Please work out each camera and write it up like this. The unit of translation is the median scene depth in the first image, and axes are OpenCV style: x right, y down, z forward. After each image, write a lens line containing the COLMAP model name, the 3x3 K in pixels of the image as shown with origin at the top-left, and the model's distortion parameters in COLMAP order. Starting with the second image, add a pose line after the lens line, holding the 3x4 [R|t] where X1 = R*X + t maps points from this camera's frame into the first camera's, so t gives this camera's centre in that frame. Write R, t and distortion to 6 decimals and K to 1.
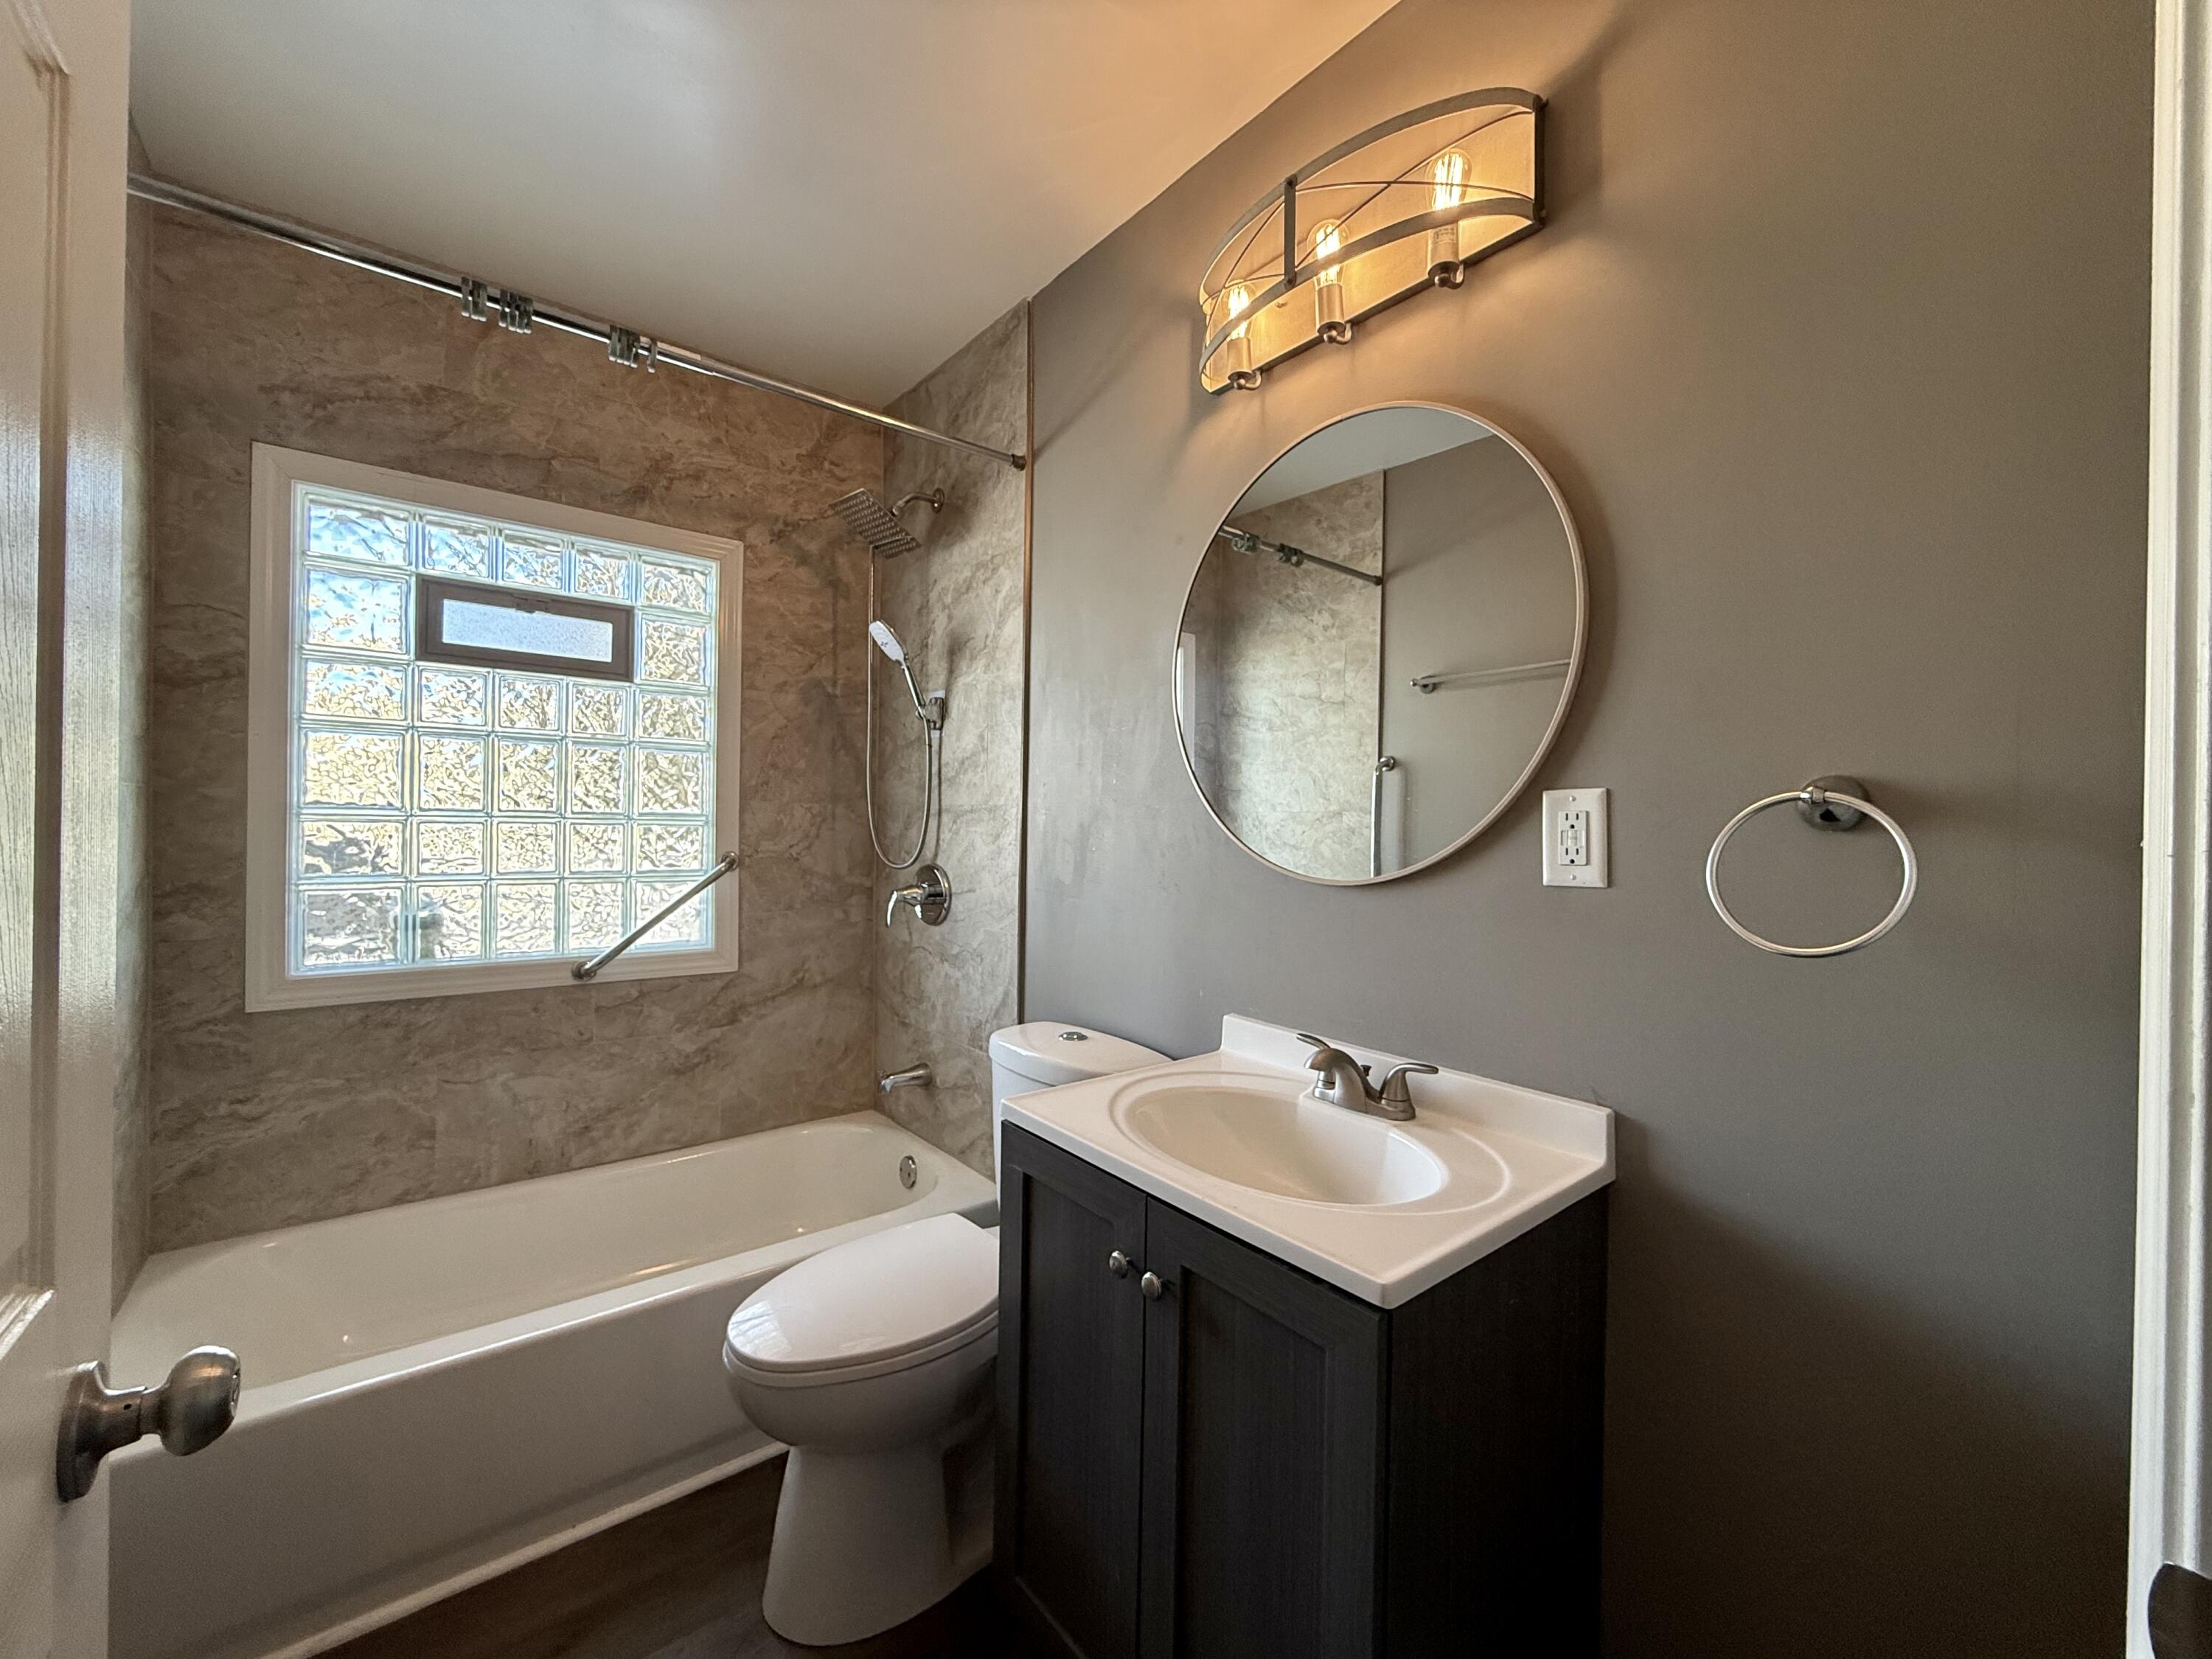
lens RADIAL K [[884.6, 0, 1107.2], [0, 884.6, 829.2], [0, 0, 1]] dist [-0.000063, 0.000076]
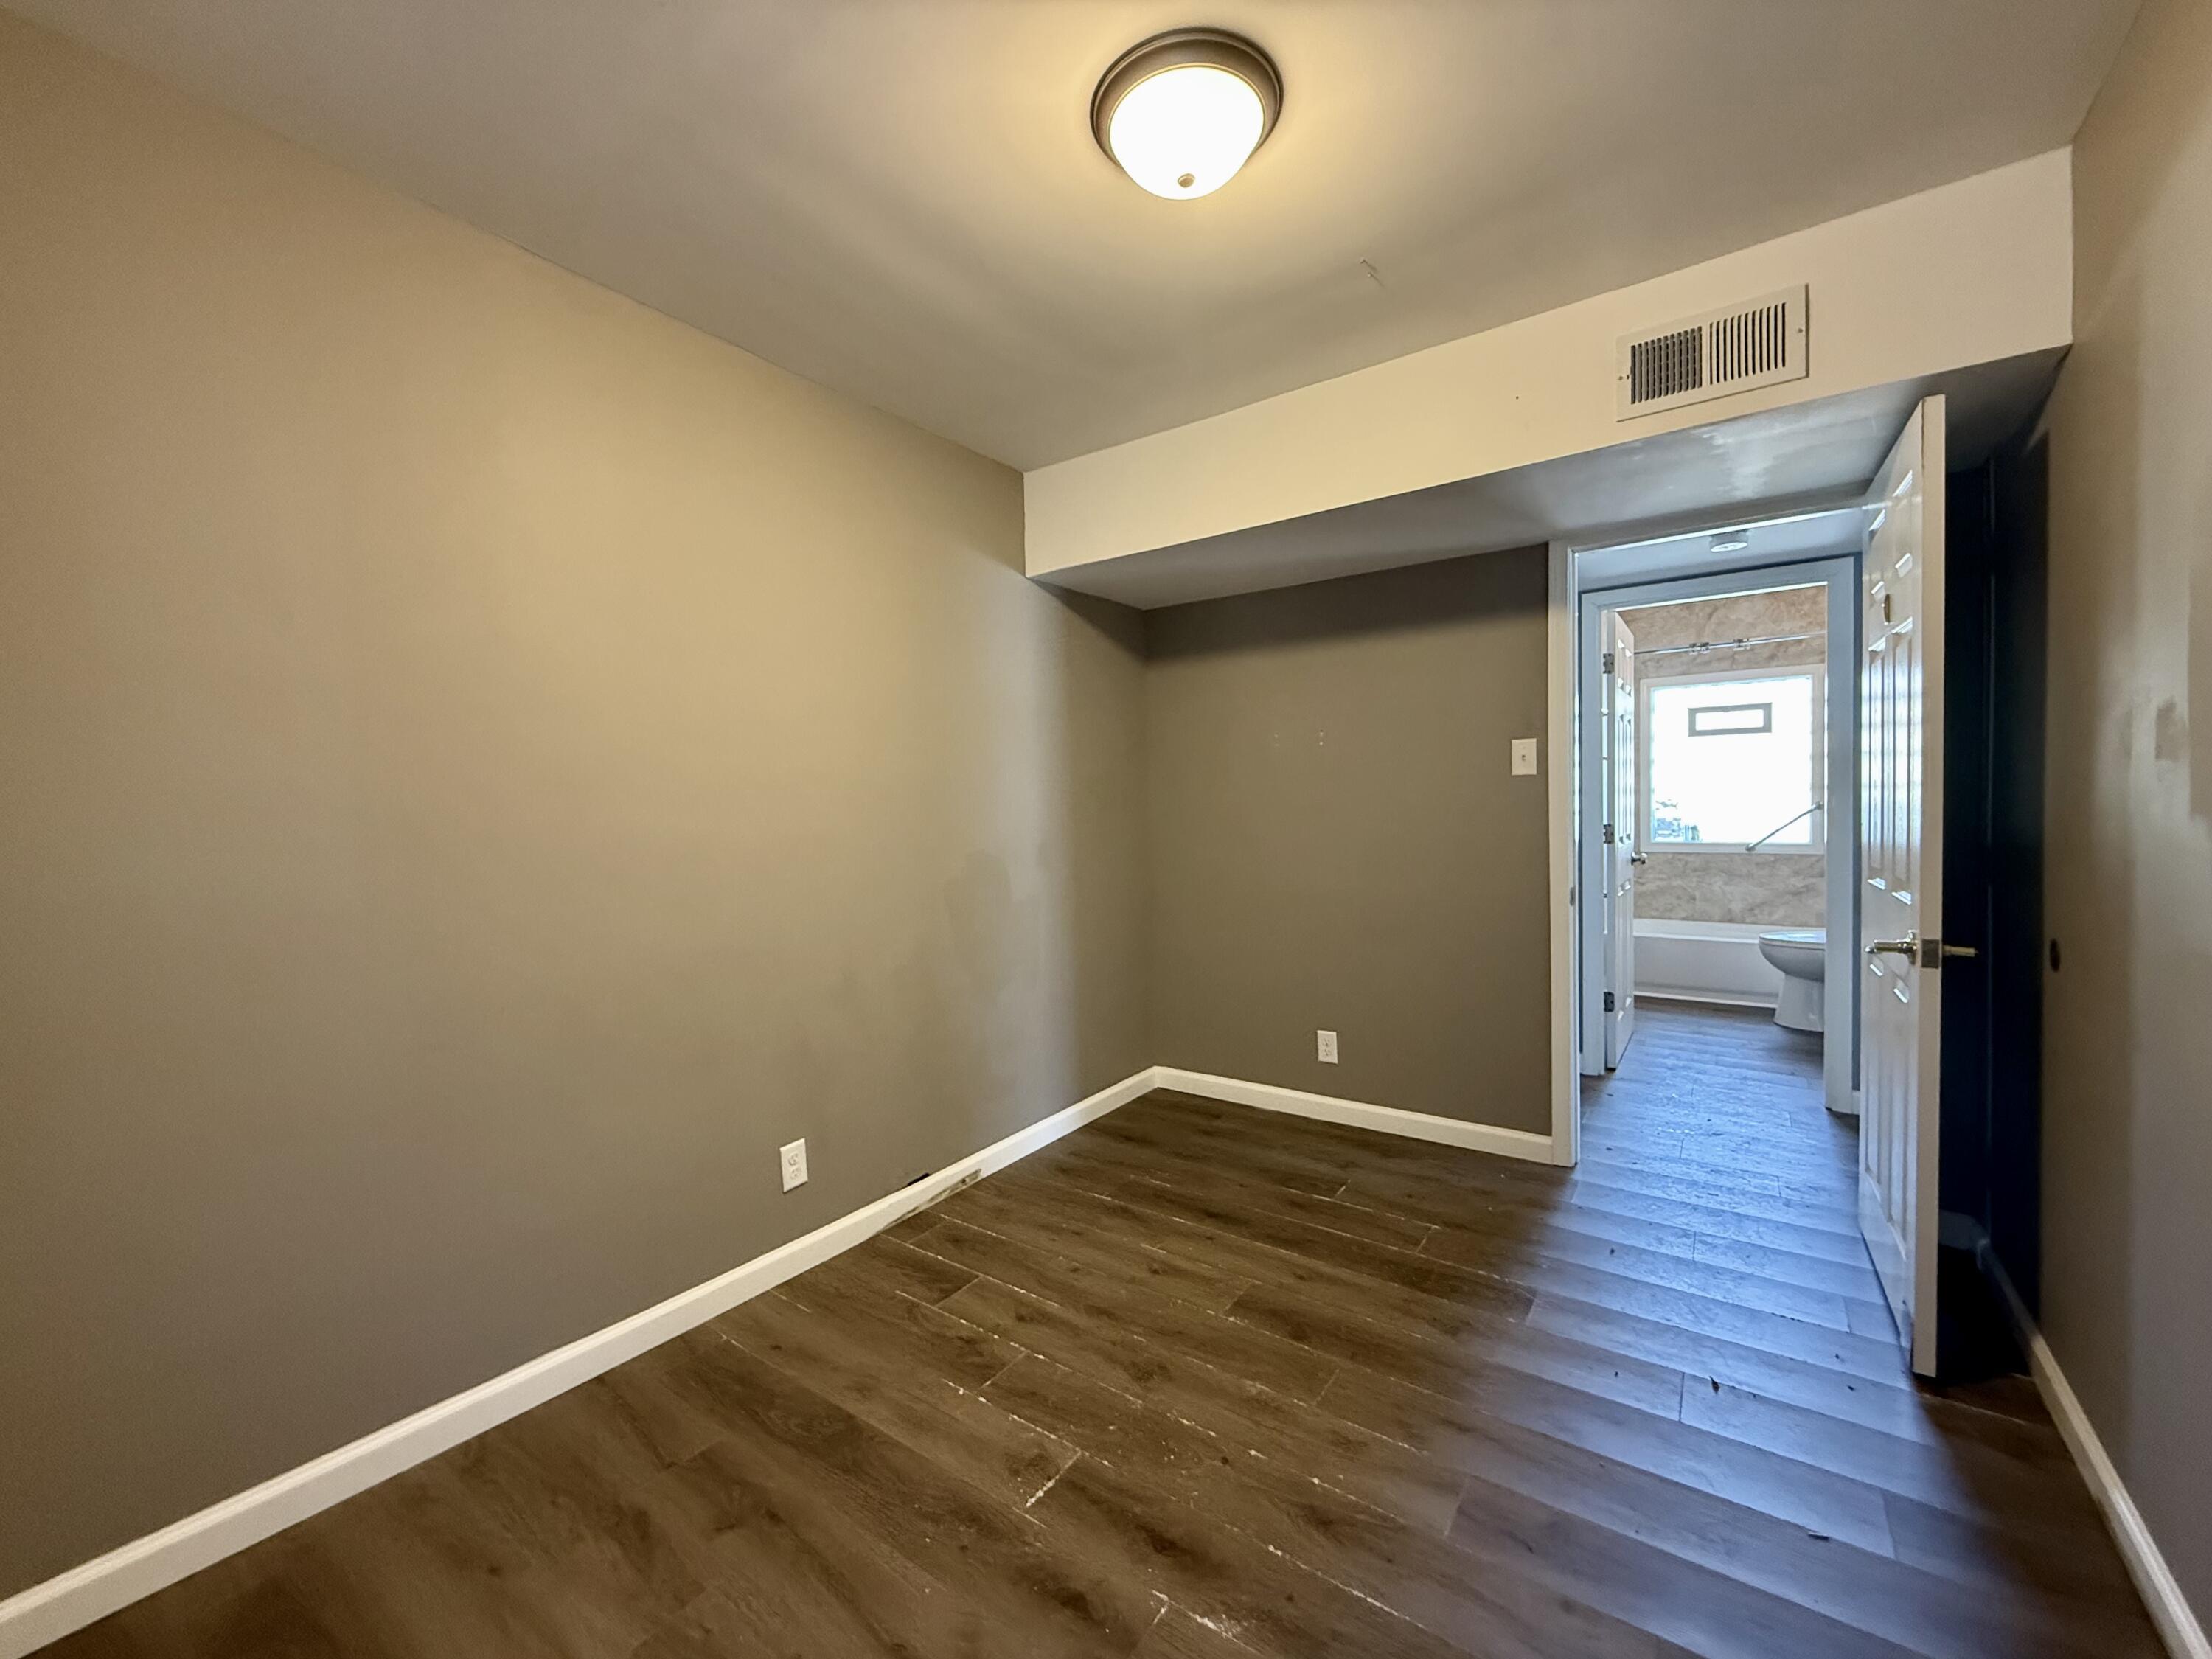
lens RADIAL K [[884.6, 0, 1104.2], [0, 884.6, 830.0], [0, 0, 1]] dist [-0.000063, 0.000076]
pose [[0.273225, -0.009919, -0.961899, 1.386410], [0.003439, 0.999951, -0.009335, 0.126295], [0.961944, -0.000757, 0.273246, -1.529786]]
